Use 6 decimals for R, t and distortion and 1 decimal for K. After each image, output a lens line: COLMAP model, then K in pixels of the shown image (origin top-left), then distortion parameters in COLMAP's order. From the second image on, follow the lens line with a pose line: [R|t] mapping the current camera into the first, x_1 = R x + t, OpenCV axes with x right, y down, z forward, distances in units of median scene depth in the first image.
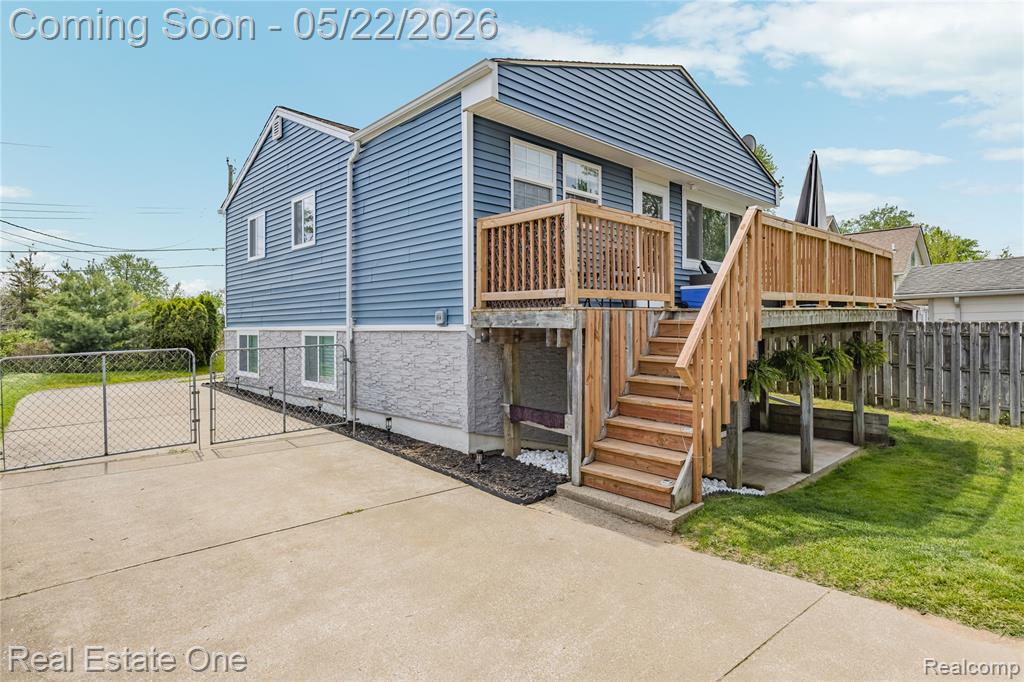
lens RADIAL K [[566.0, 0, 510.8], [0, 566.0, 318.6], [0, 0, 1]] dist [-0.011895, 0.008099]
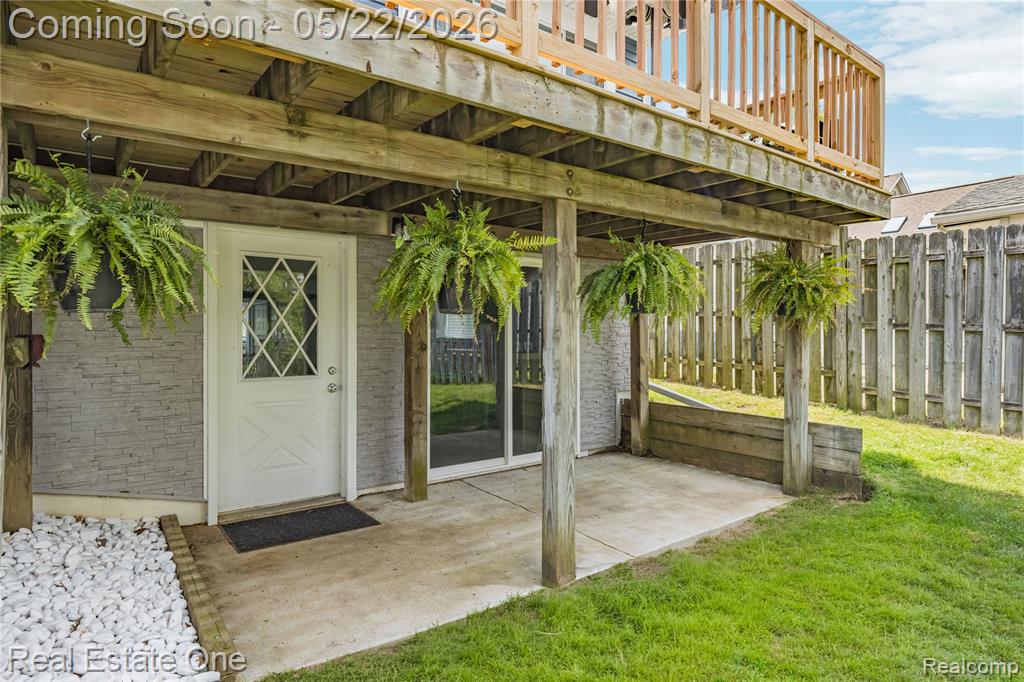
lens RADIAL K [[563.9, 0, 520.5], [0, 563.9, 337.5], [0, 0, 1]] dist [0.007313, -0.004065]
pose [[0.993981, 0.009607, -0.109132, 0.440039], [-0.007851, 0.999833, 0.016506, 0.091819], [0.109272, -0.015550, 0.993890, 0.519134]]
